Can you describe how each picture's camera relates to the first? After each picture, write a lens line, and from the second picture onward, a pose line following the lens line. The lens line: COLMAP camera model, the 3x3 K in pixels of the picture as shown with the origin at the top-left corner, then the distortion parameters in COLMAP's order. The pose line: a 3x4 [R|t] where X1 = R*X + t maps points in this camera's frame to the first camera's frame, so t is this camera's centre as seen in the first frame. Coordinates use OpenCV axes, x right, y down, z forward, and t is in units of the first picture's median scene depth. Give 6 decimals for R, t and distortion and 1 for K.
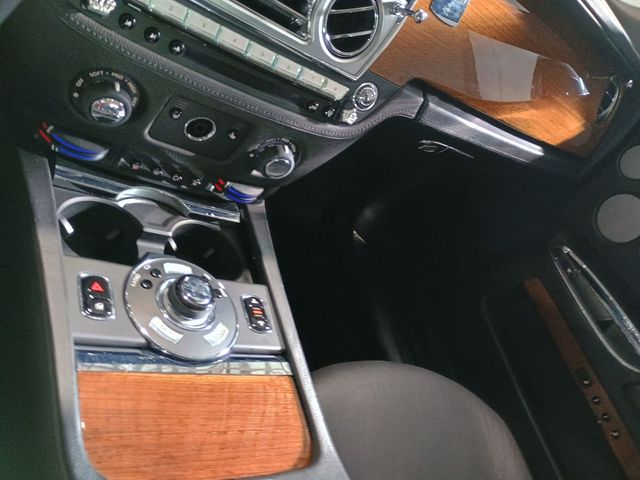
lens RADIAL K [[559.6, 0, 320.0], [0, 559.6, 229.5], [0, 0, 1]] dist [0.047433, -0.000716]
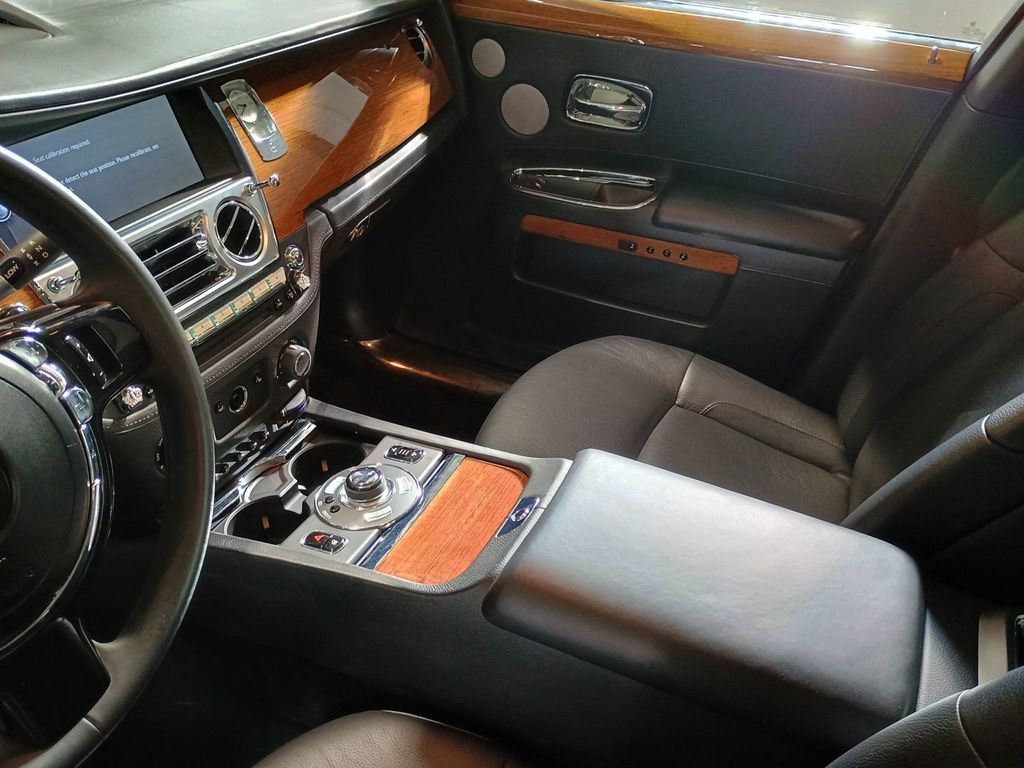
lens RADIAL K [[884.5, 0, 518.4], [0, 884.5, 378.6], [0, 0, 1]] dist [0.053056, -0.058756]
pose [[0.564277, -0.810340, 0.157922, -0.139170], [0.784342, 0.585892, 0.203806, -0.121323], [-0.257678, 0.008862, 0.966190, -0.778945]]
